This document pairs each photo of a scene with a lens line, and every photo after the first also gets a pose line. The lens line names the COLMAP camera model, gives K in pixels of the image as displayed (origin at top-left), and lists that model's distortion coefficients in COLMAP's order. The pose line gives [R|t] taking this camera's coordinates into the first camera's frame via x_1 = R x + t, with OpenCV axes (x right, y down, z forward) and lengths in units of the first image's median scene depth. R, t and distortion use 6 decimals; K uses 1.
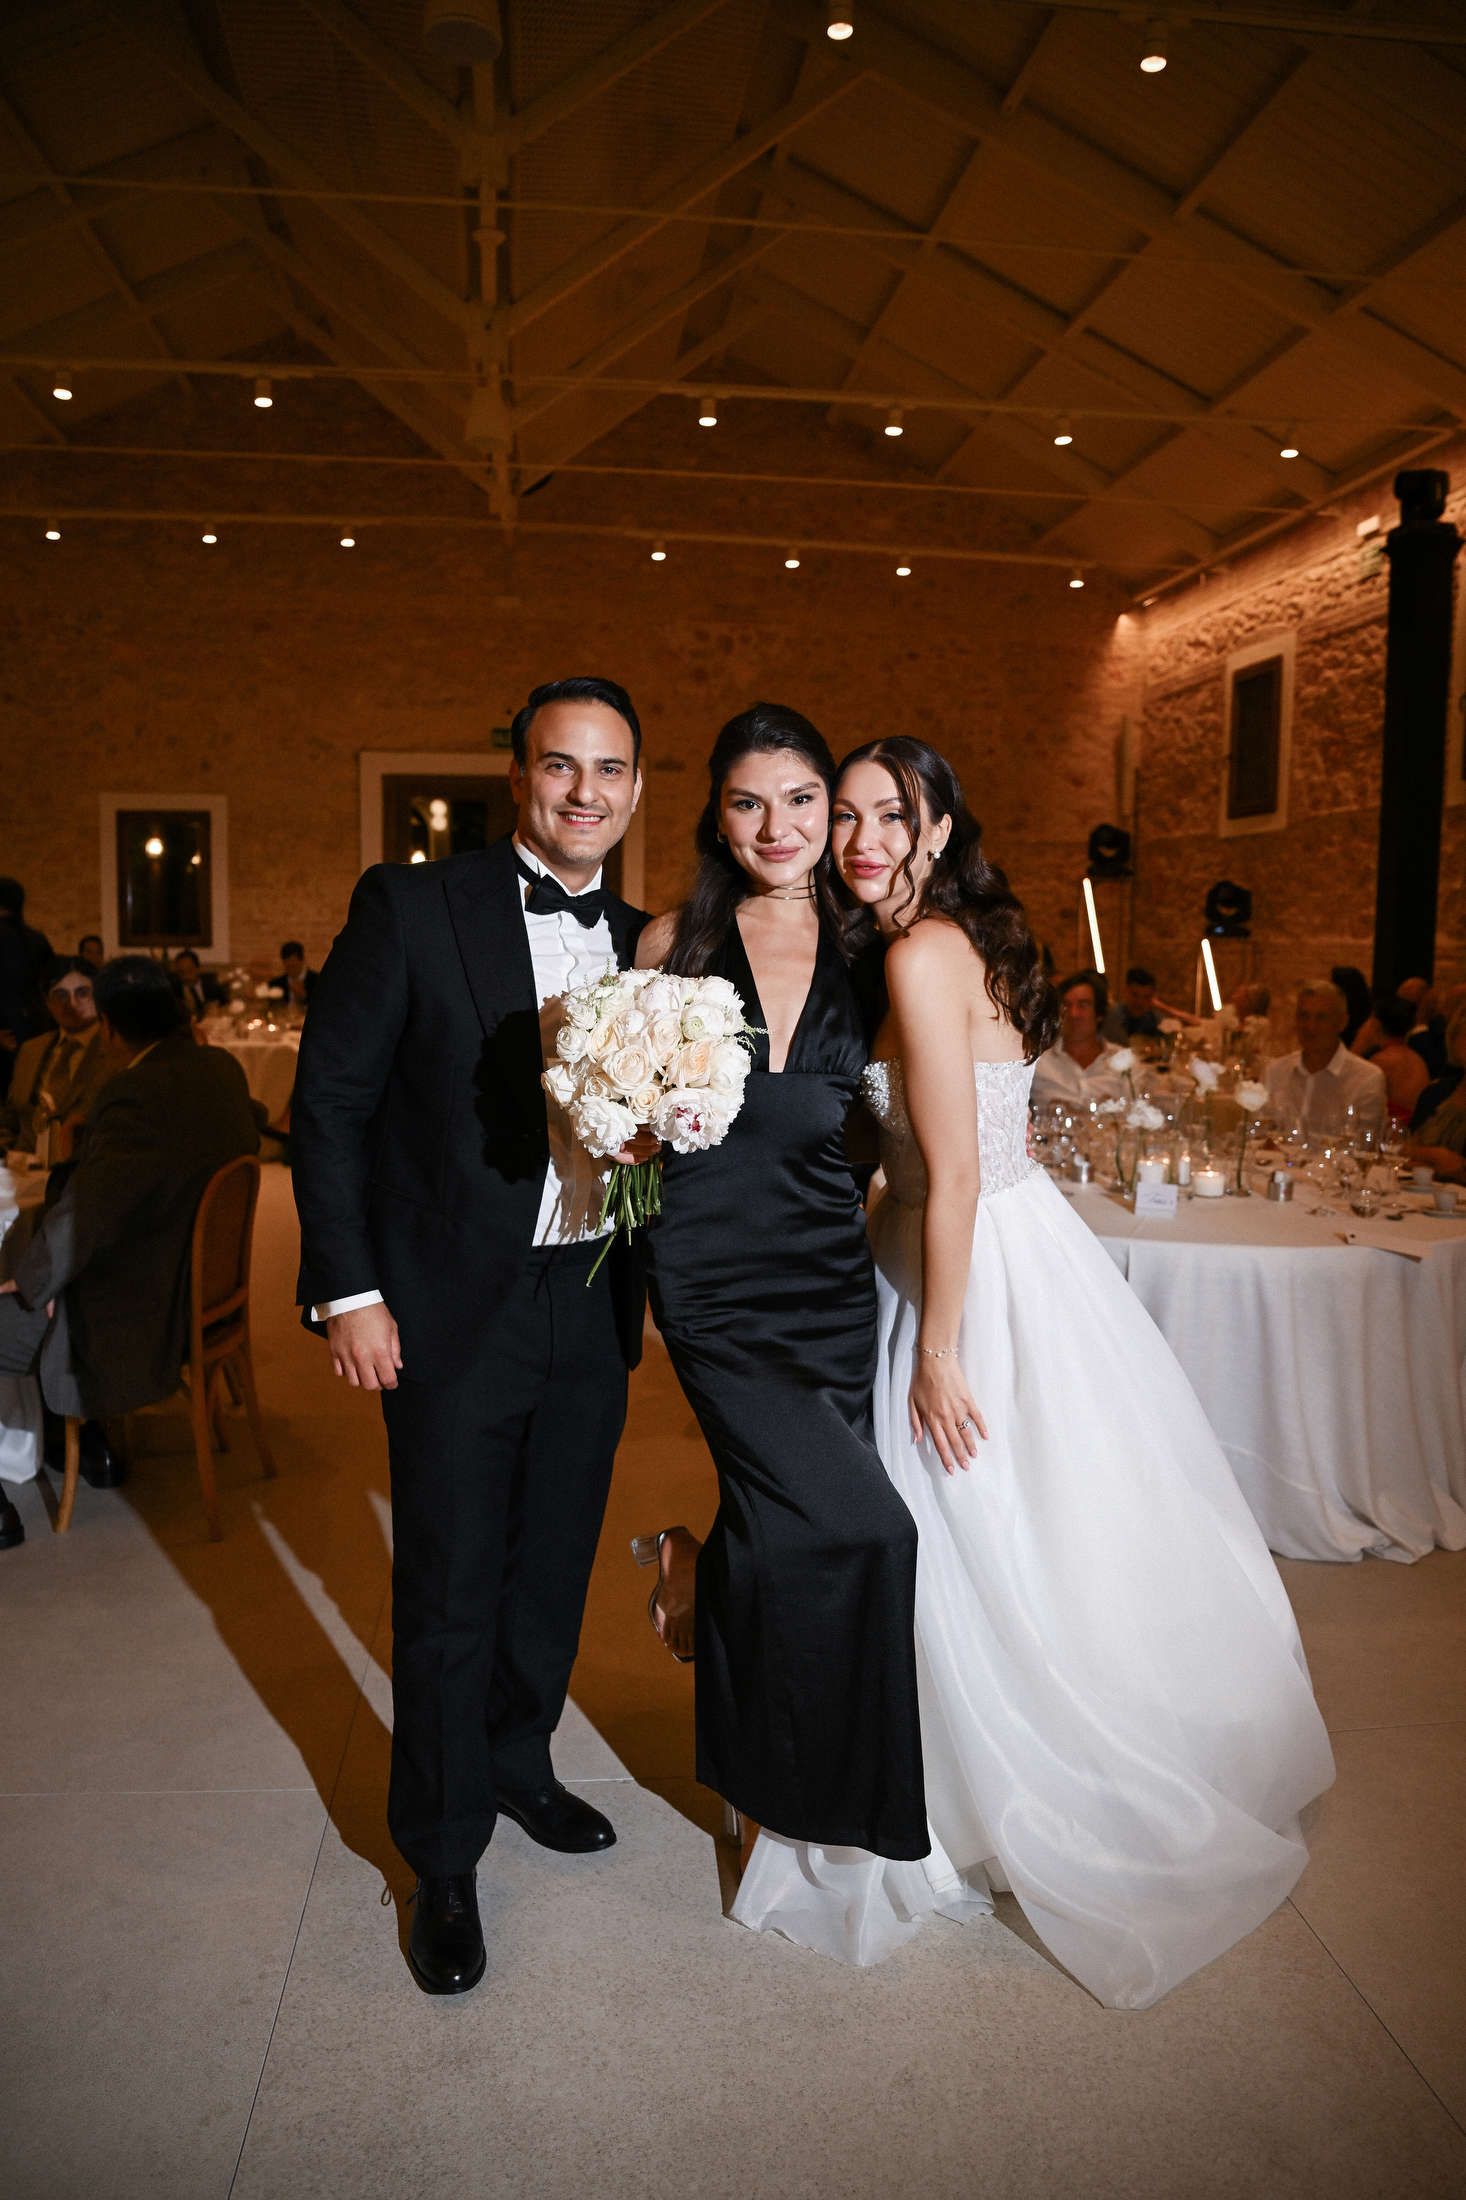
lens RADIAL K [[1504.7, 0, 733.0], [0, 1504.7, 1100.0], [0, 0, 1]] dist [-0.137338, 0.088893]
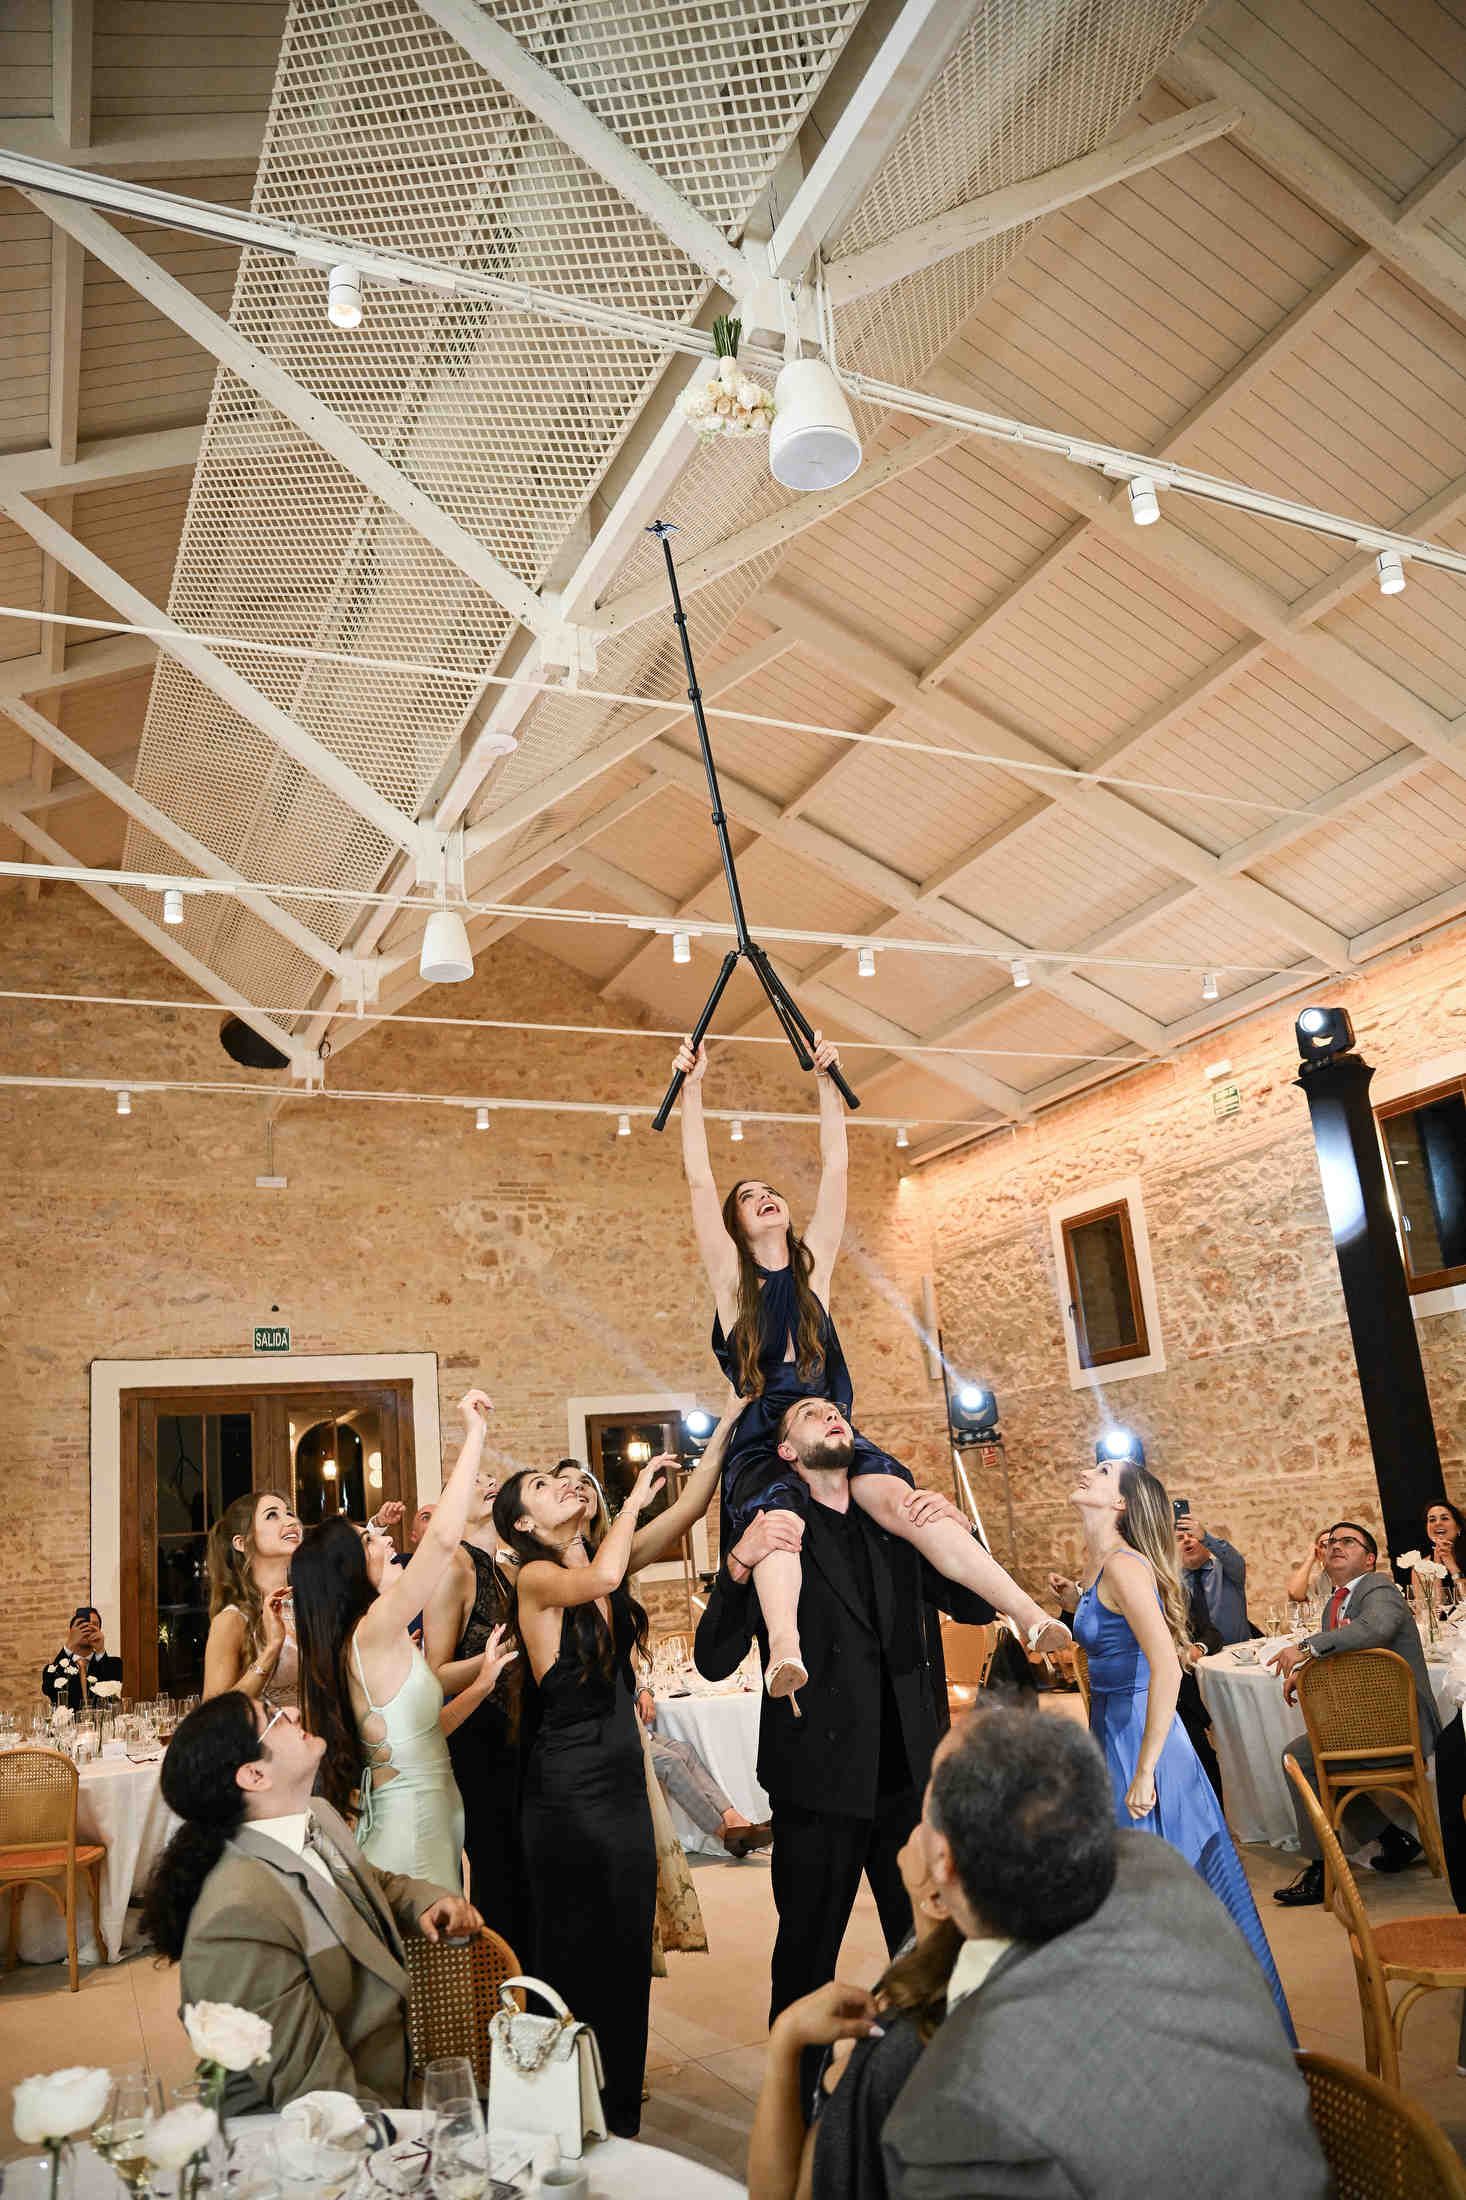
lens RADIAL K [[1504.7, 0, 733.0], [0, 1504.7, 1100.0], [0, 0, 1]] dist [-0.137338, 0.088893]
pose [[0.944967, -0.011725, 0.326955, -0.186399], [0.136919, 0.921805, -0.362668, -0.028763], [-0.297137, 0.387476, 0.872681, 0.141758]]
